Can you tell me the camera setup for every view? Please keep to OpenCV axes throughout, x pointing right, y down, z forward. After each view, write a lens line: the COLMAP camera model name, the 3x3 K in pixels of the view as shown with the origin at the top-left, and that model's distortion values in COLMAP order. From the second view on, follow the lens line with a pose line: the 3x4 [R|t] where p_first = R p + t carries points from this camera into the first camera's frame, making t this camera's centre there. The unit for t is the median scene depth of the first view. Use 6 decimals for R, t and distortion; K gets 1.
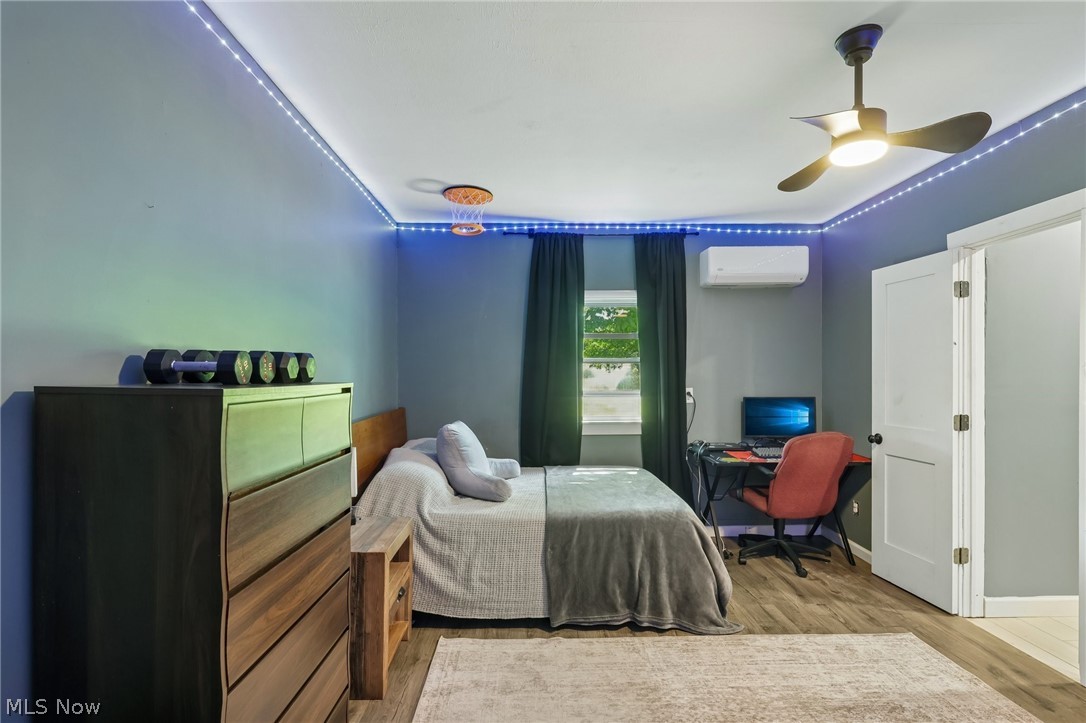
lens RADIAL K [[516.6, 0, 541.5], [0, 516.6, 379.3], [0, 0, 1]] dist [-0.004931, 0.000141]
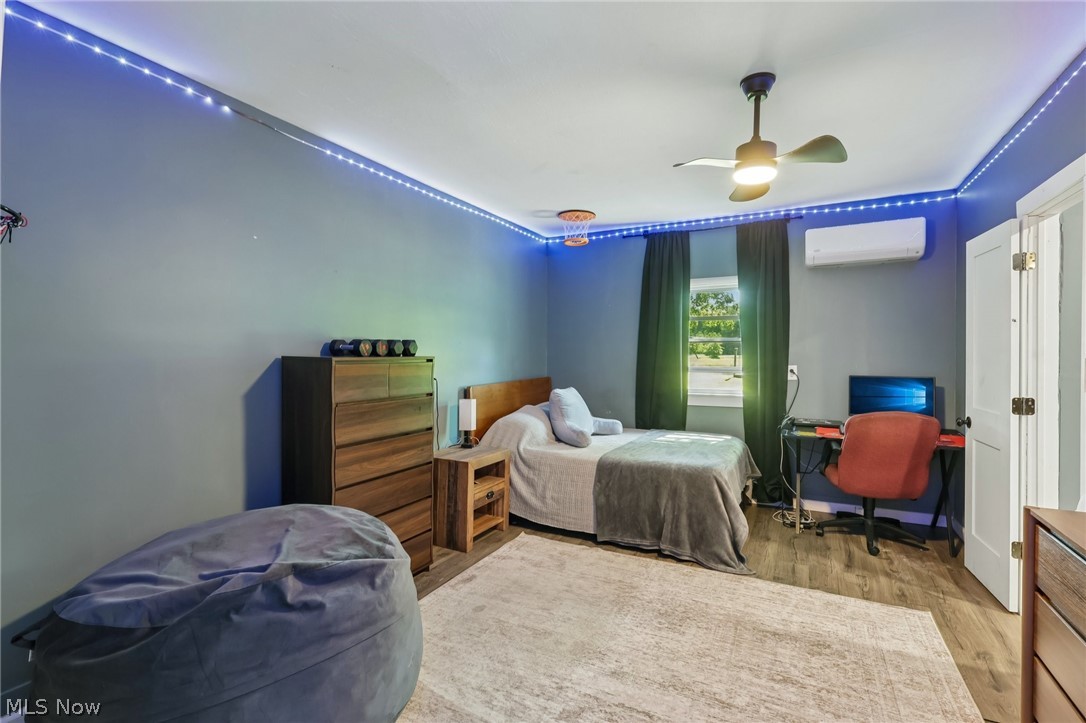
lens RADIAL K [[500.4, 0, 541.7], [0, 500.4, 358.5], [0, 0, 1]] dist [-0.004332, 0.000811]
pose [[0.876517, 0.008704, -0.481291, 0.443622], [-0.007350, 0.999962, 0.004698, 0.001741], [0.481314, -0.000580, 0.876548, -0.177791]]
